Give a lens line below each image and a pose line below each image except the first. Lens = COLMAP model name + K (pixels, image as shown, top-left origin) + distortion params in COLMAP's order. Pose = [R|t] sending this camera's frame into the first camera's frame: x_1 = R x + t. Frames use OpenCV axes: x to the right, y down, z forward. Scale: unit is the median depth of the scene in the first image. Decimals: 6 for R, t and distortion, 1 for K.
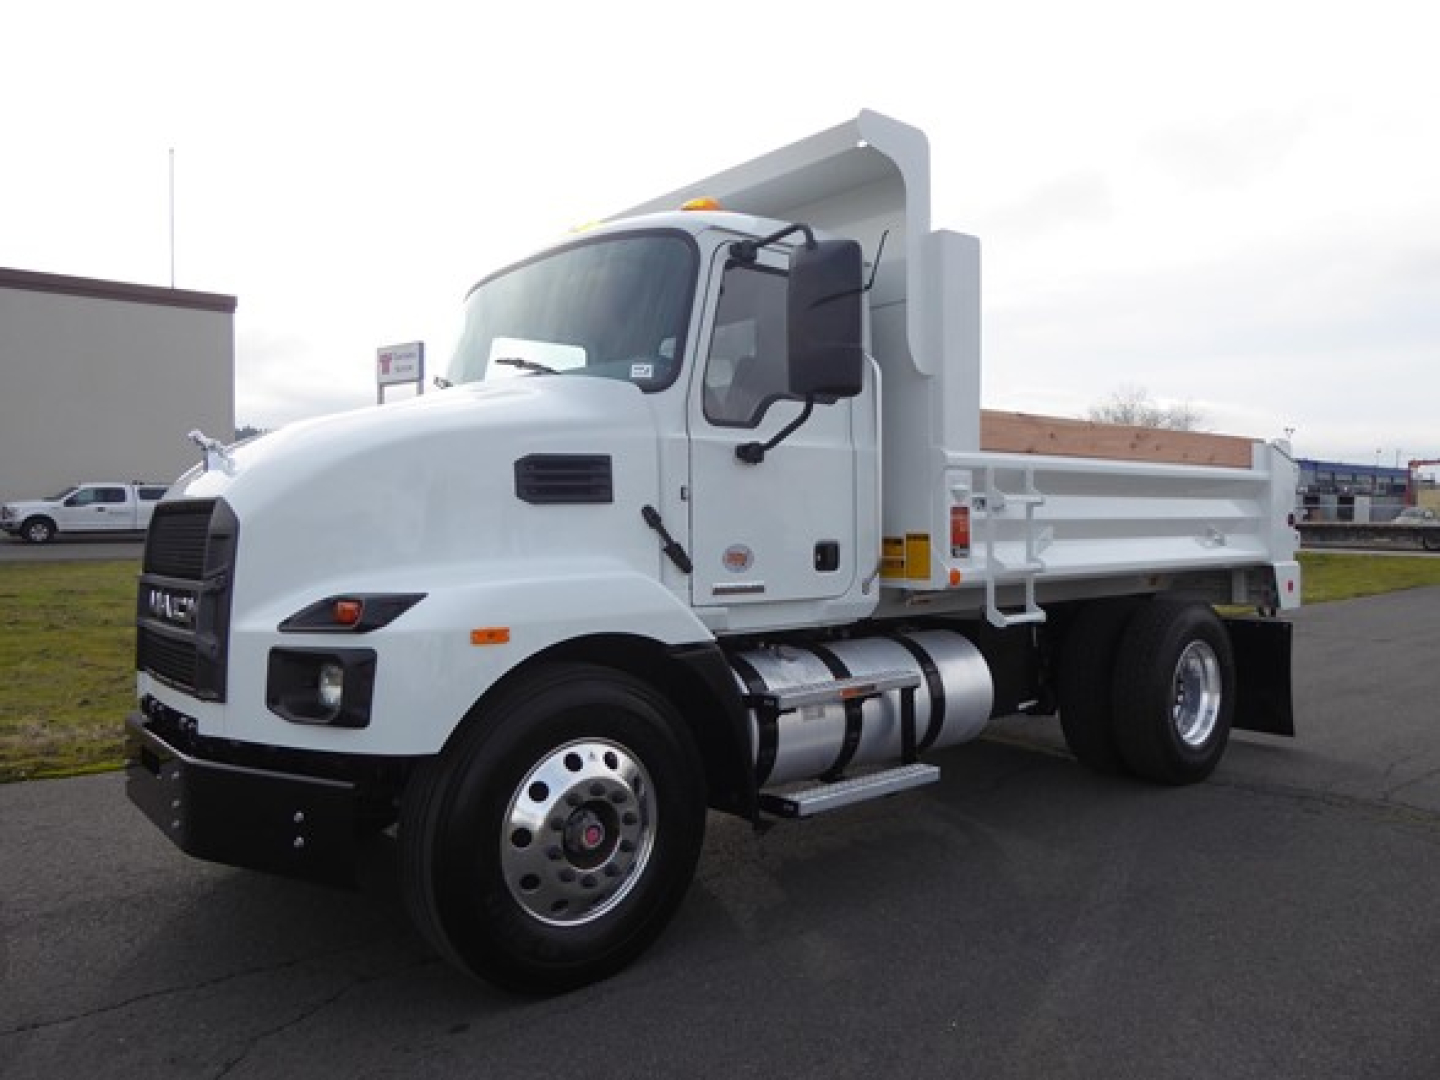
lens RADIAL K [[1034.7, 0, 726.6], [0, 1034.7, 515.0], [0, 0, 1]] dist [-0.019312, 0.003296]
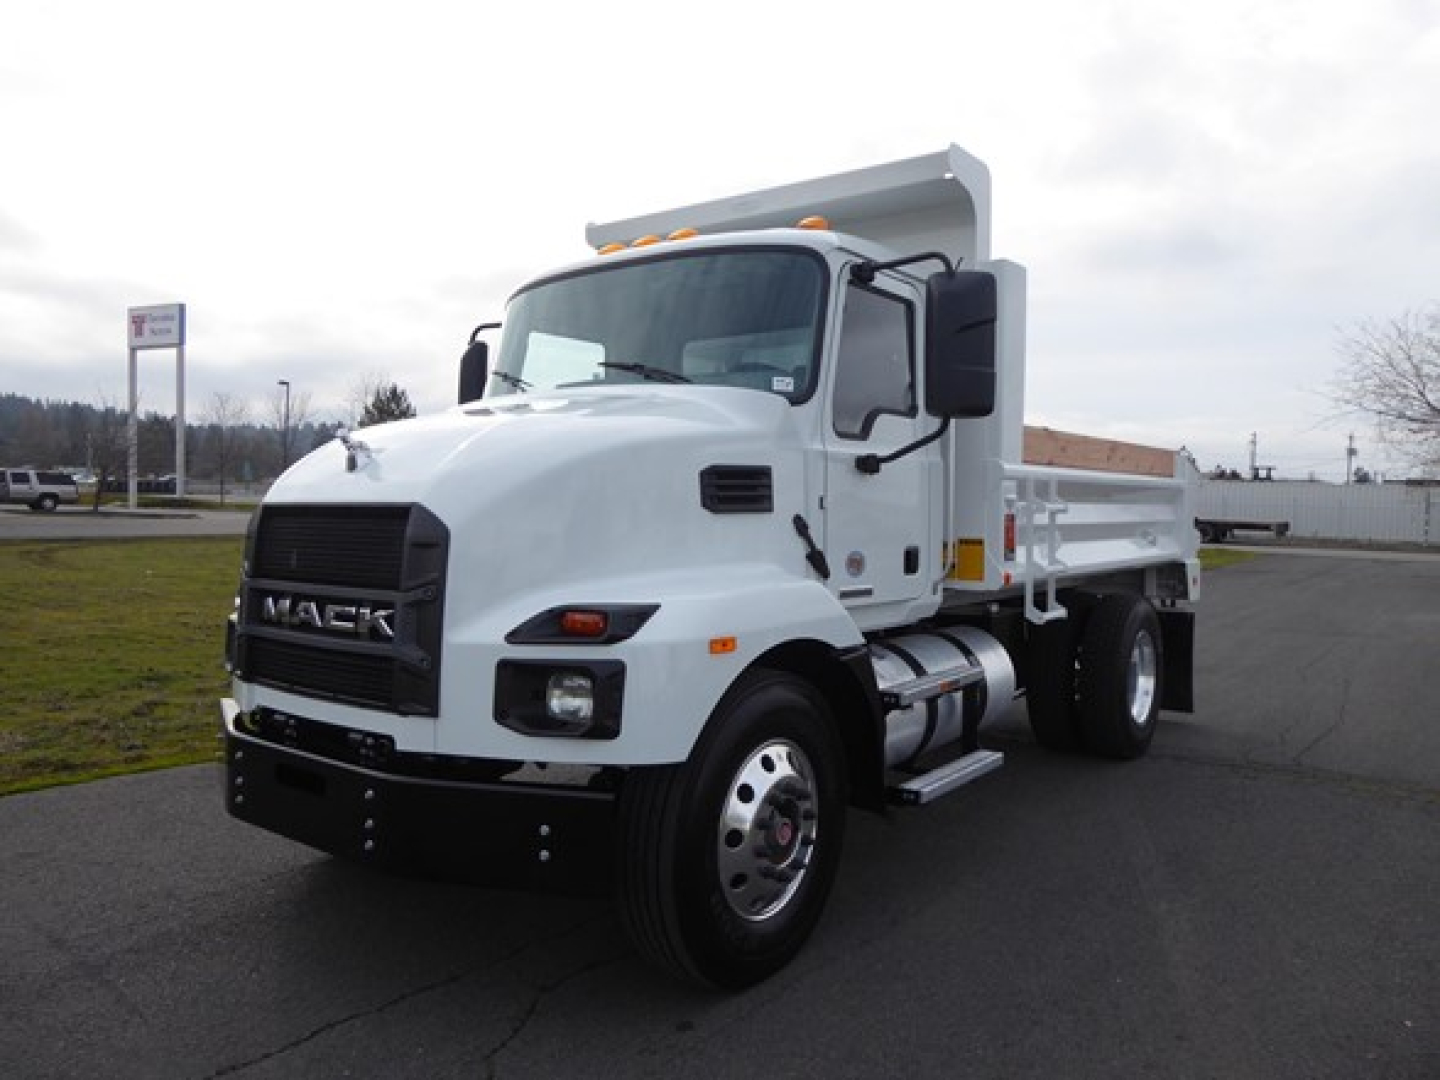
lens RADIAL K [[1034.7, 0, 726.6], [0, 1034.7, 515.0], [0, 0, 1]] dist [-0.019312, 0.003296]
pose [[0.976768, 0.012459, 0.213937, -0.330559], [-0.015971, 0.999764, 0.014697, -0.020327], [-0.213704, -0.017773, 0.976737, -0.003226]]
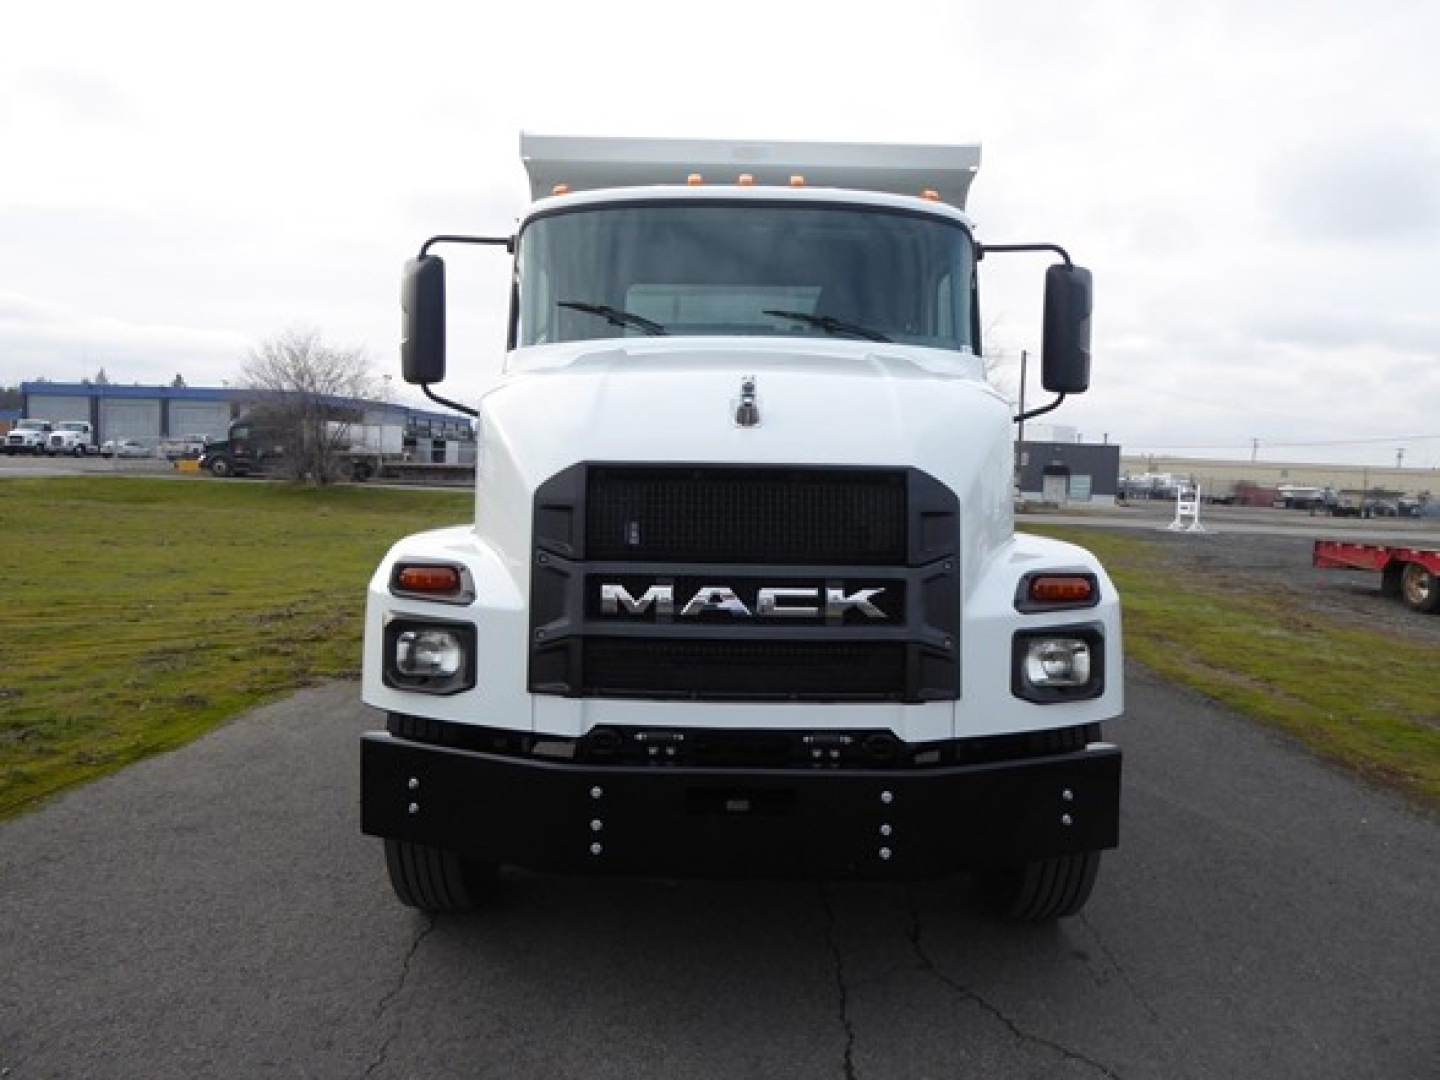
lens RADIAL K [[1034.7, 0, 726.6], [0, 1034.7, 515.0], [0, 0, 1]] dist [-0.019312, 0.003296]
pose [[0.649753, -0.017523, 0.759943, -0.996046], [-0.029501, 0.998400, 0.048246, -0.012239], [-0.759573, -0.053767, 0.648196, 0.442487]]
